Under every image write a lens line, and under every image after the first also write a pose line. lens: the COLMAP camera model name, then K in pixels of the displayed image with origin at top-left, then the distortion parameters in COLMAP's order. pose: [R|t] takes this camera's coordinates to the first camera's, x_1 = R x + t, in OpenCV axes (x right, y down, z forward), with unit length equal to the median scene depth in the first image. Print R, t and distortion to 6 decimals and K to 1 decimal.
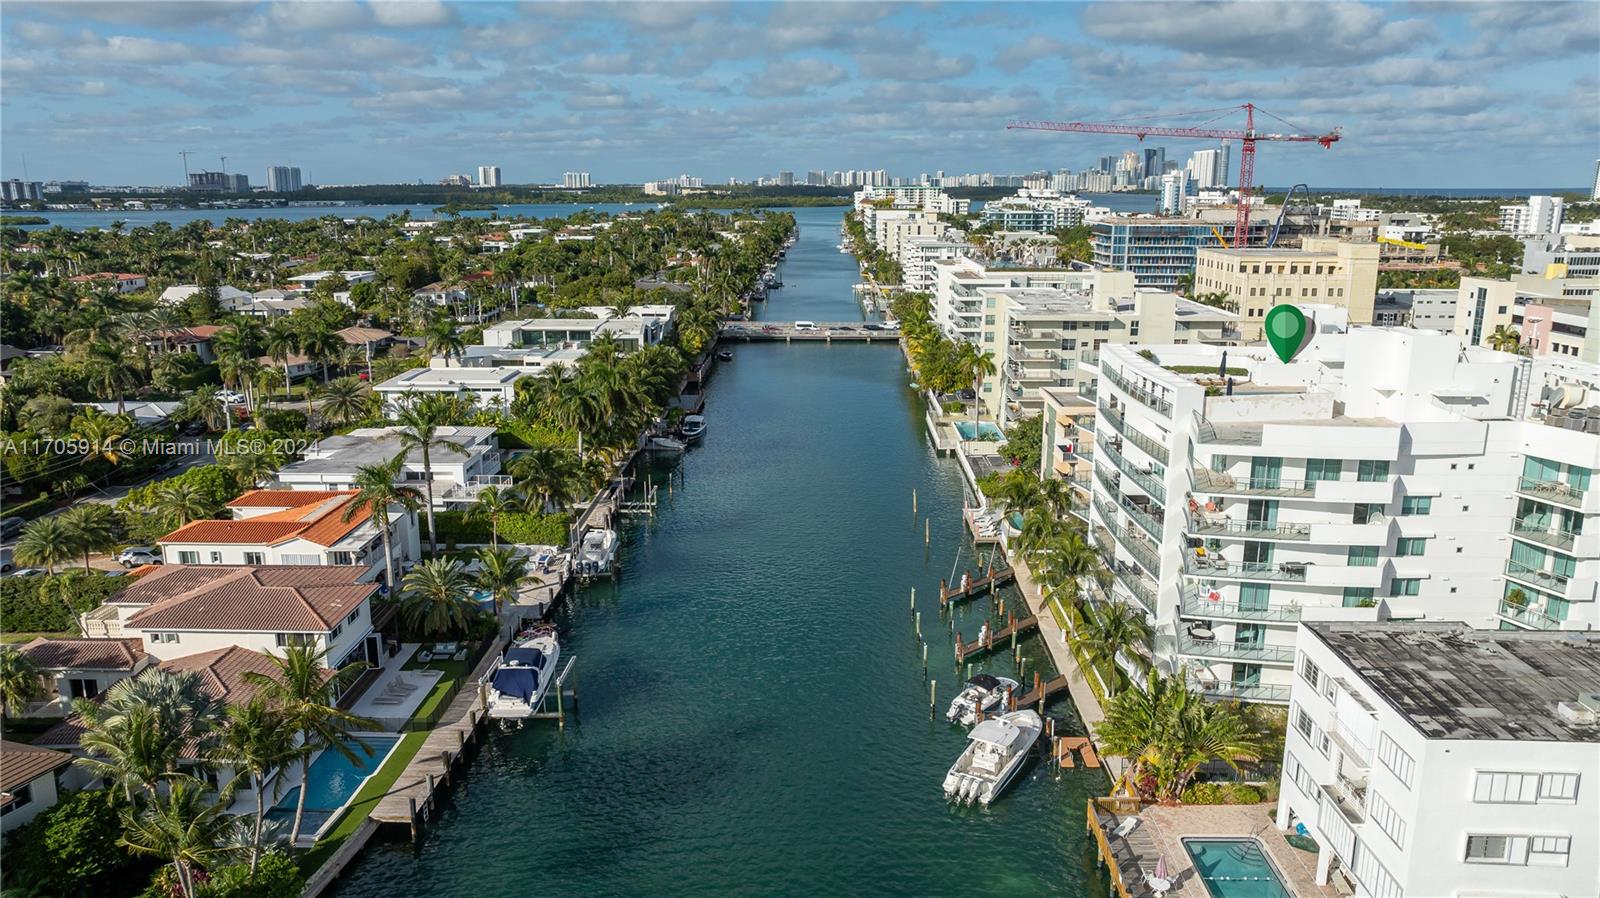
lens RADIAL K [[1134.9, 0, 800.0], [0, 1134.9, 449.0], [0, 0, 1]] dist [-0.016786, 0.003331]
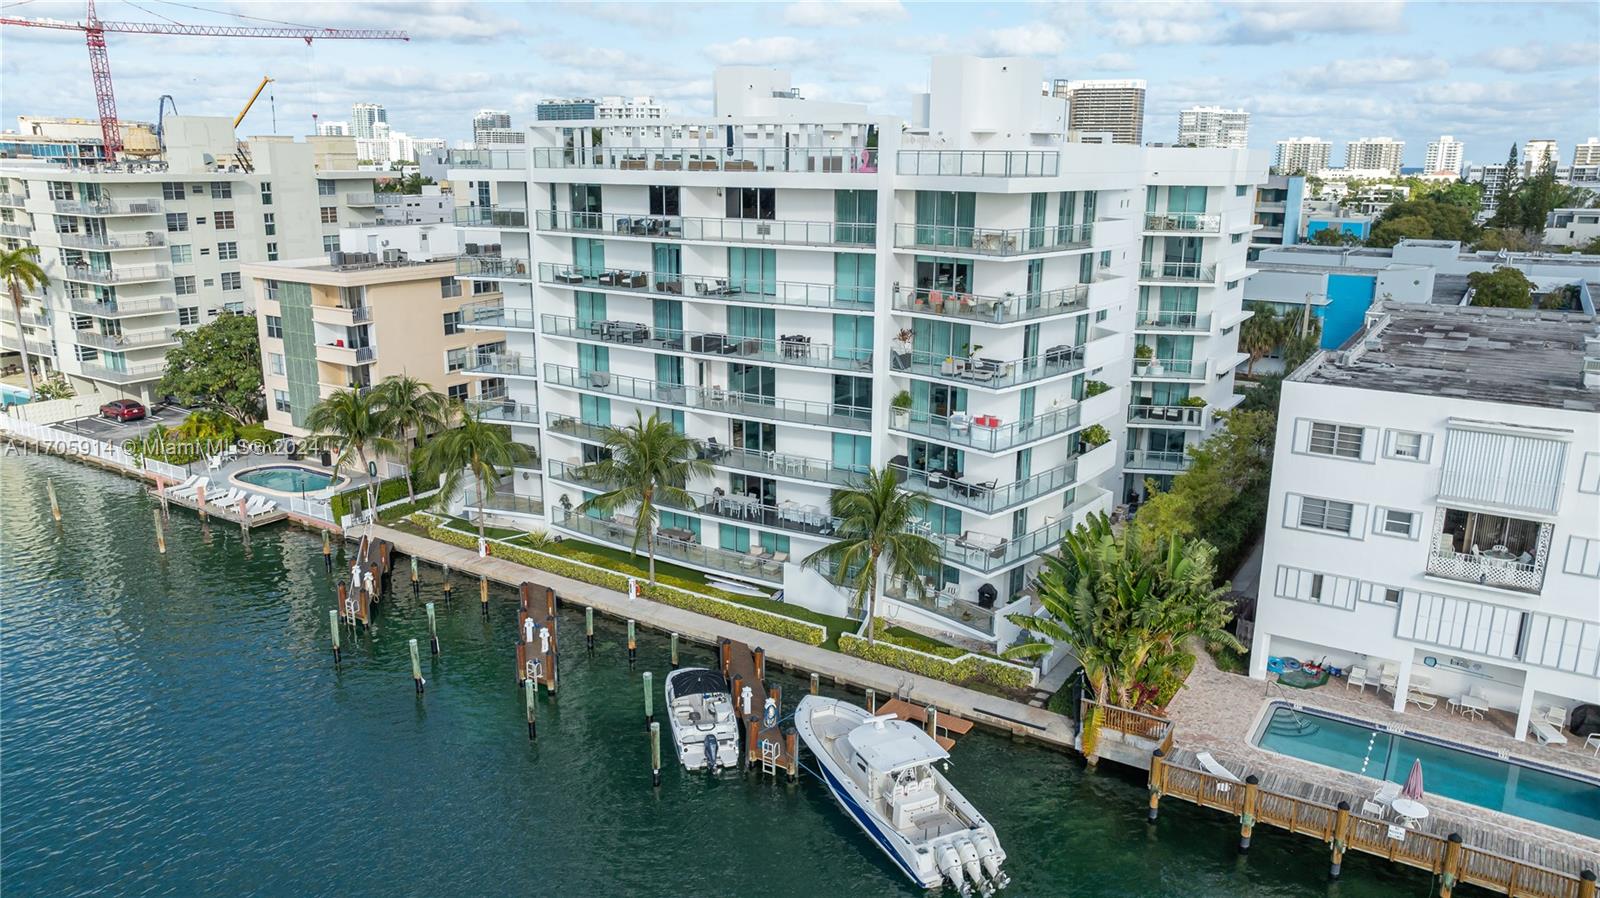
lens RADIAL K [[1134.9, 0, 800.0], [0, 1134.9, 449.0], [0, 0, 1]] dist [-0.016786, 0.003331]
pose [[0.526502, -0.215139, 0.822503, -0.234284], [0.198157, 0.971861, 0.127362, 0.037626], [-0.826758, 0.095928, 0.554318, 0.667863]]
